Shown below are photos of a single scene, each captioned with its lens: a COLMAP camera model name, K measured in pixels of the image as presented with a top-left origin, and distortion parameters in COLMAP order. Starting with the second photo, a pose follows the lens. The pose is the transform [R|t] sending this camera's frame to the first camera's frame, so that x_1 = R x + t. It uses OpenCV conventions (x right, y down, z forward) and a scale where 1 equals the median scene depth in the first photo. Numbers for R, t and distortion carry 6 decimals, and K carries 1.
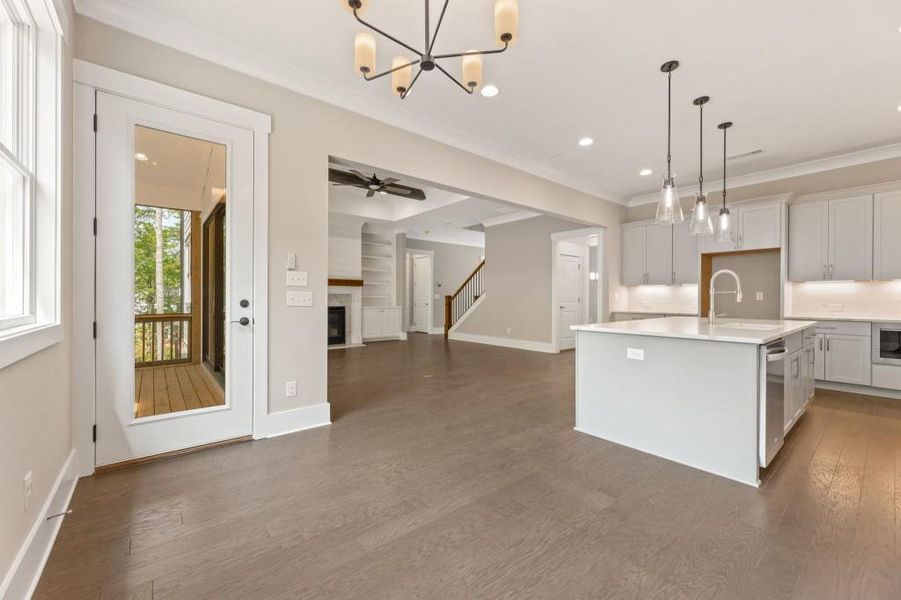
lens RADIAL K [[362.5, 0, 446.0], [0, 362.5, 300.4], [0, 0, 1]] dist [0.004148, 0.000569]
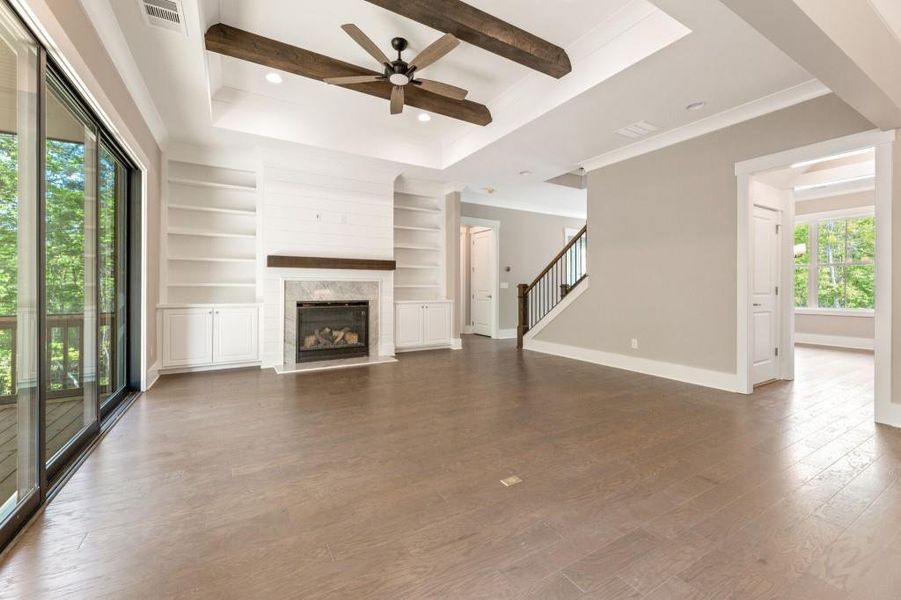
lens RADIAL K [[362.5, 0, 445.3], [0, 362.5, 291.2], [0, 0, 1]] dist [0.004148, 0.000569]
pose [[0.987490, -0.000834, -0.157682, -0.029981], [0.001395, 0.999993, 0.003443, -0.002301], [0.157678, -0.003620, 0.987484, 0.321261]]
